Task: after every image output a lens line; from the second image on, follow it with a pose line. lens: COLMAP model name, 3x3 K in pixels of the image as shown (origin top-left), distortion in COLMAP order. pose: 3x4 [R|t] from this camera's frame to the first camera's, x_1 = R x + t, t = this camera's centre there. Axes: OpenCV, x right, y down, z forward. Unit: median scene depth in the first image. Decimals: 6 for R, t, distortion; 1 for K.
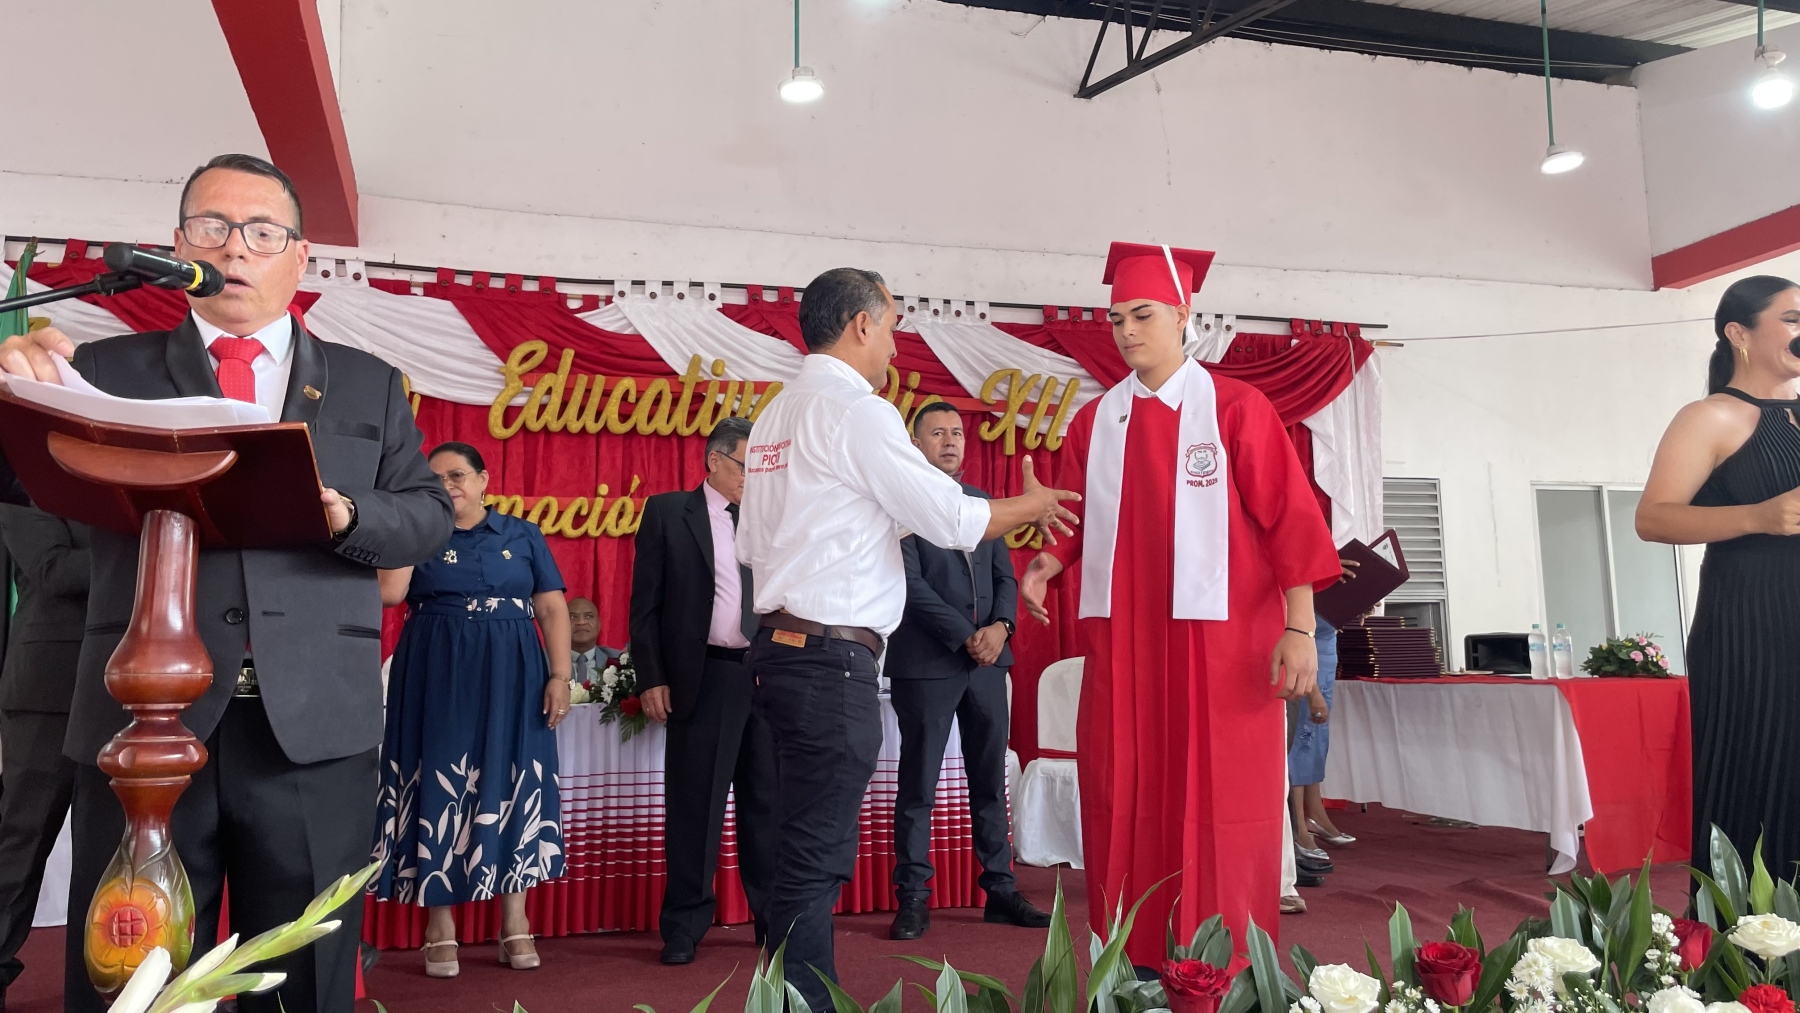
lens RADIAL K [[1376.1, 0, 881.0], [0, 1376.1, 505.2], [0, 0, 1]] dist [0.090196, -0.114769]
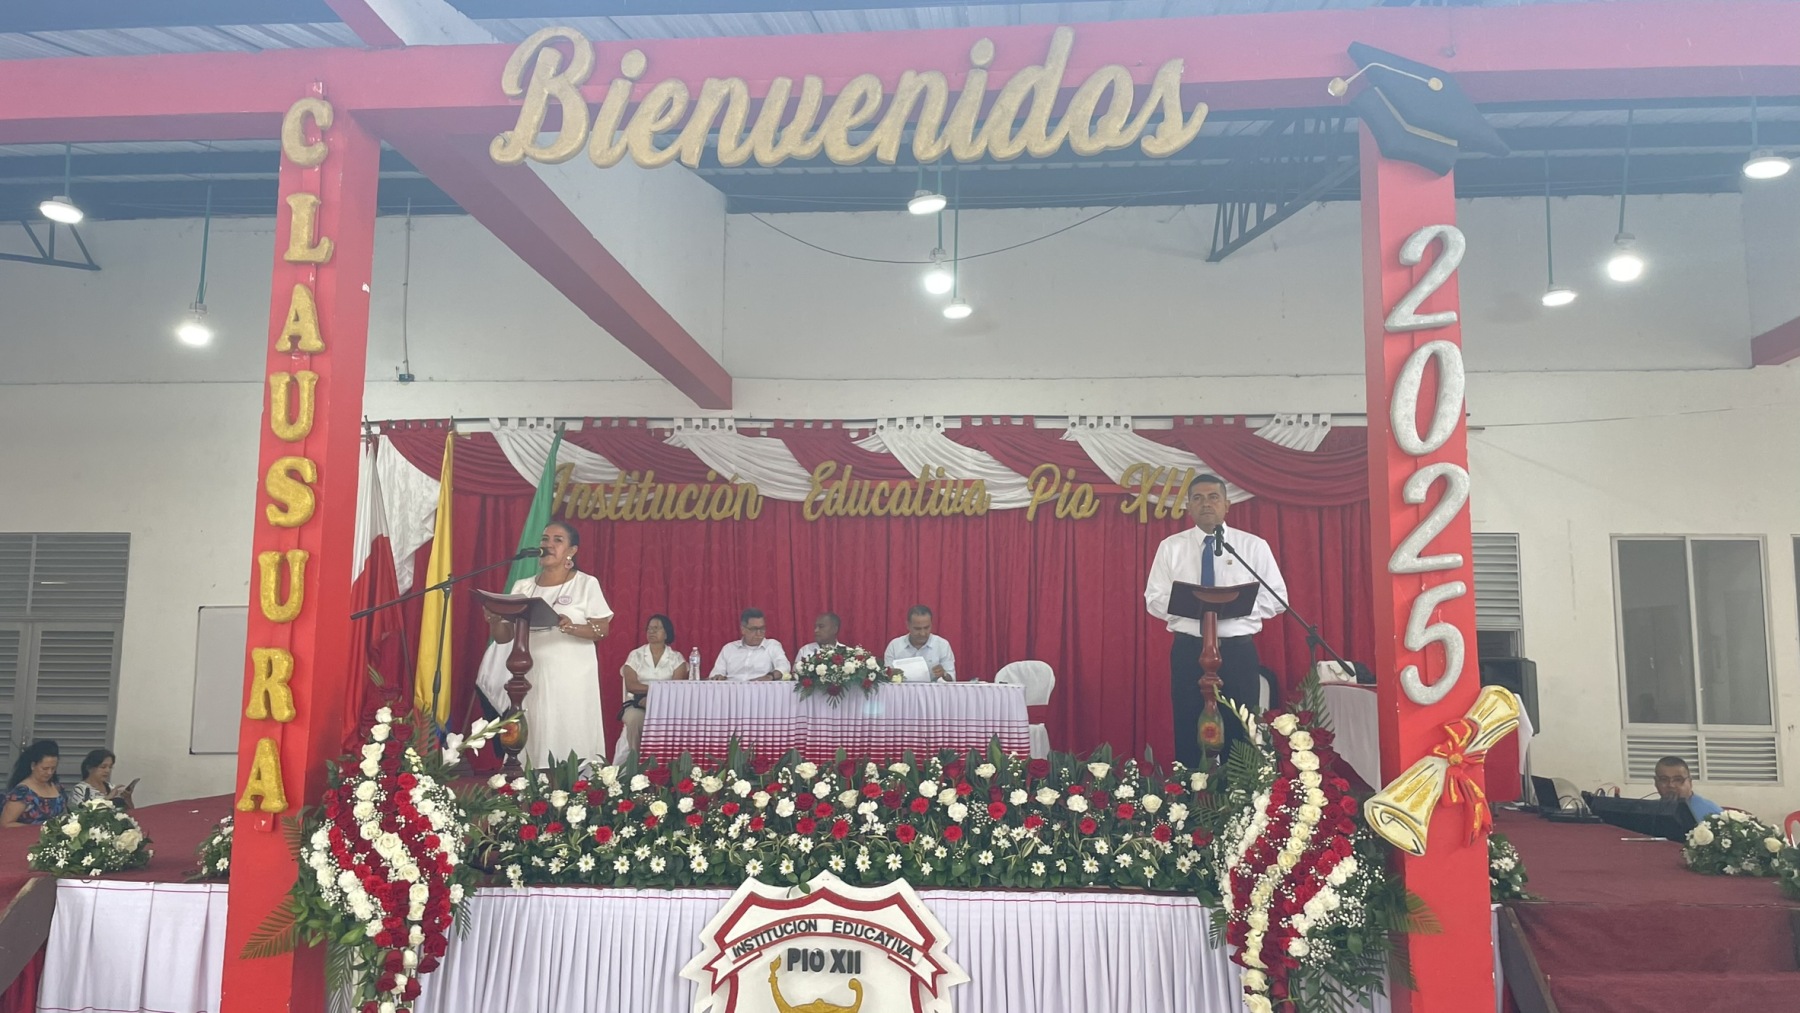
lens RADIAL K [[1376.1, 0, 888.3], [0, 1376.1, 519.4], [0, 0, 1]] dist [0.090196, -0.114769]
pose [[0.923797, -0.008617, -0.382785, 0.421411], [0.015142, 0.999787, 0.014037, -0.068081], [0.382583, -0.018763, 0.923731, -0.459295]]
